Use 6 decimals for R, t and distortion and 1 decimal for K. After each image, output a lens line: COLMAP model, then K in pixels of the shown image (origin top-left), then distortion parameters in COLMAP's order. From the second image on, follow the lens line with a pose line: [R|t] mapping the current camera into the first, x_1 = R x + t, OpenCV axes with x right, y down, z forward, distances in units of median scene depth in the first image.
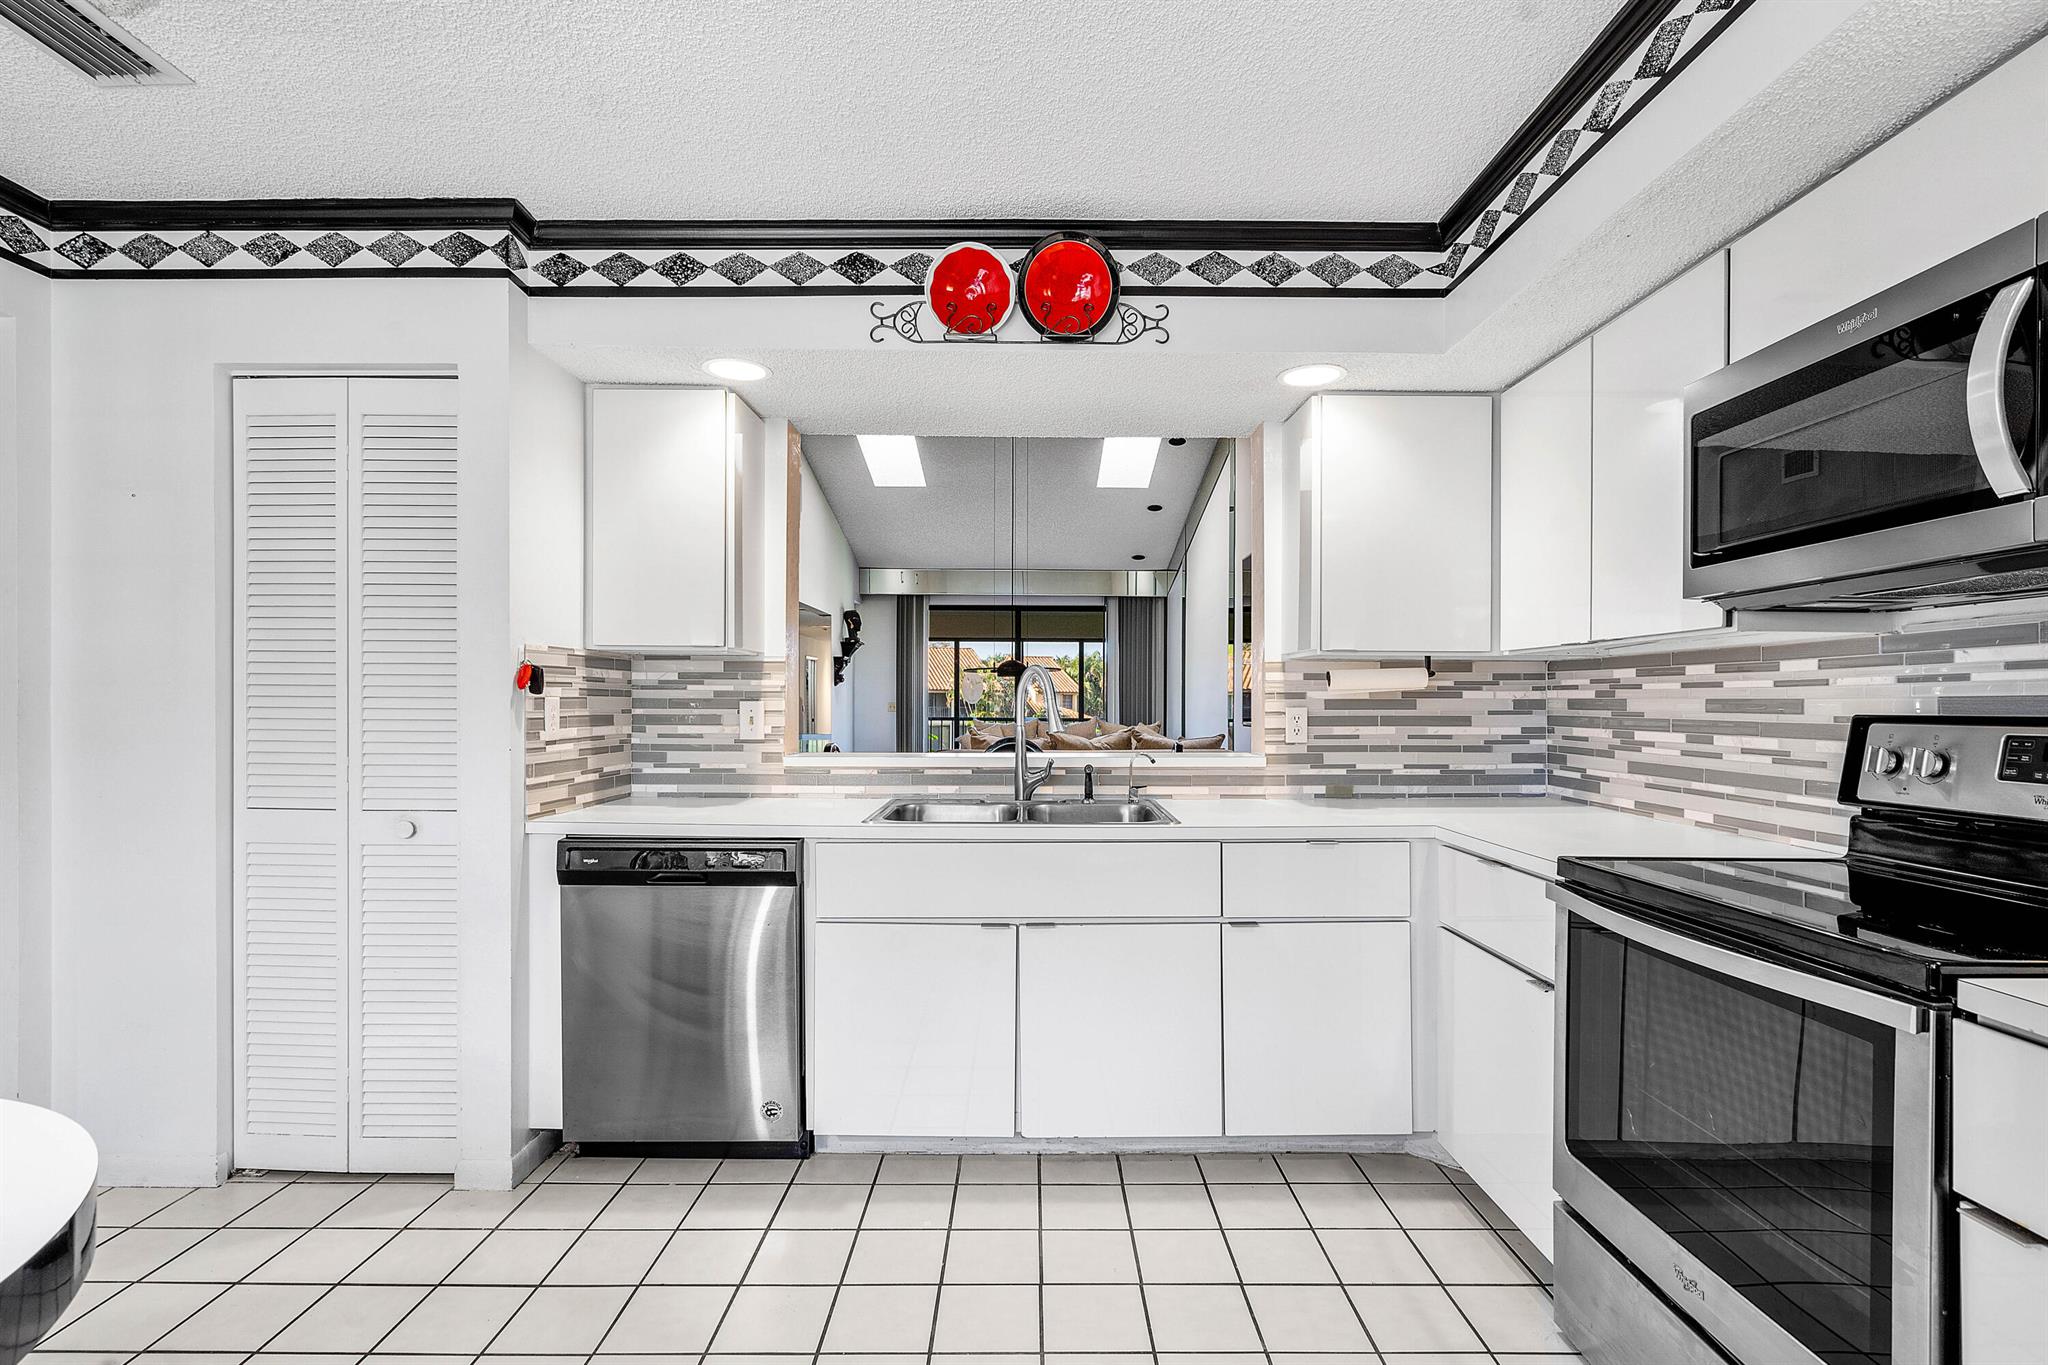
lens RADIAL K [[963.9, 0, 1034.3], [0, 963.9, 695.5], [0, 0, 1]] dist [-0.002294, 0.001883]
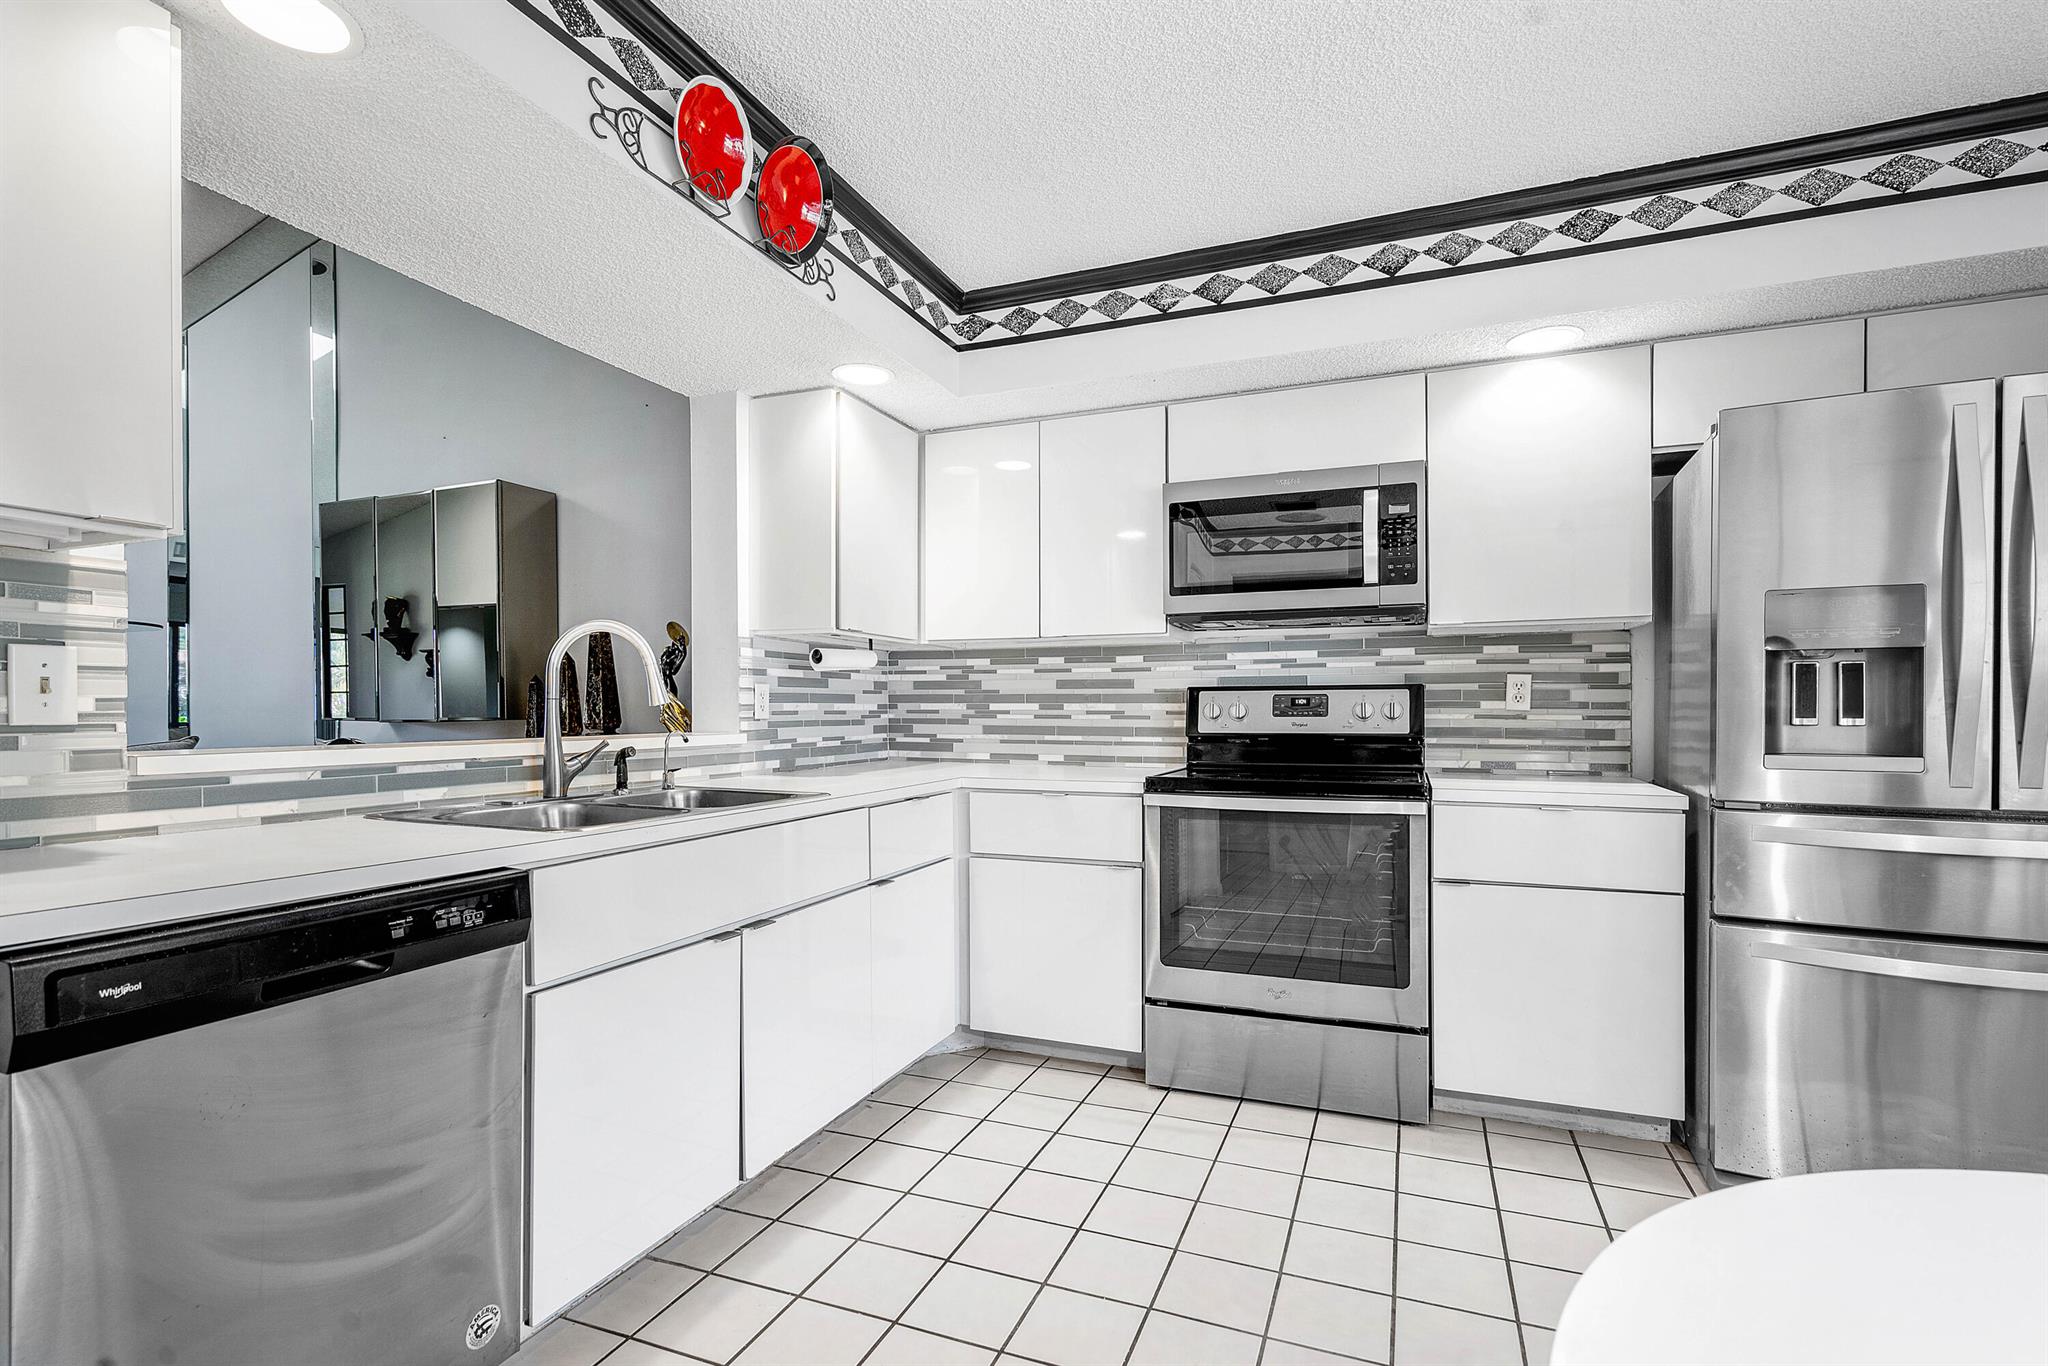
lens RADIAL K [[963.9, 0, 1034.7], [0, 963.9, 702.8], [0, 0, 1]] dist [-0.002294, 0.001883]
pose [[0.366597, 0.004376, 0.930370, -0.628749], [-0.004416, 0.999986, -0.002963, 0.038227], [-0.930370, -0.003022, 0.366611, 0.410406]]
